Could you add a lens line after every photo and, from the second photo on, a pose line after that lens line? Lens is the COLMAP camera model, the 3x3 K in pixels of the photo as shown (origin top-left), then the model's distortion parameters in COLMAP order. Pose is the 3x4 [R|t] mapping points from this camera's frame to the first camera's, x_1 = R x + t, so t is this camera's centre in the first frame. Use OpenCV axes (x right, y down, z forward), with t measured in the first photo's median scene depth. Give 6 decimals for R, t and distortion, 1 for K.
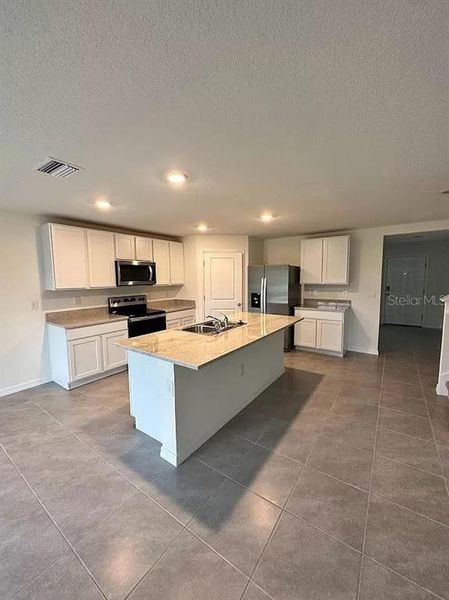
lens RADIAL K [[239.0, 0, 224.5], [0, 239.0, 300.0], [0, 0, 1]] dist [-0.000238, 0.000012]
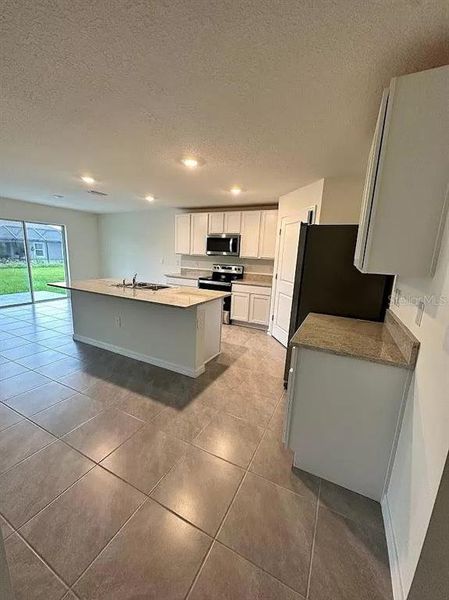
lens RADIAL K [[239.0, 0, 224.5], [0, 239.0, 300.0], [0, 0, 1]] dist [-0.000238, 0.000012]
pose [[0.133613, 0.202175, -0.970192, 0.820906], [-0.135847, 0.973465, 0.184149, -0.065878], [0.981679, 0.107193, 0.157533, 0.850459]]
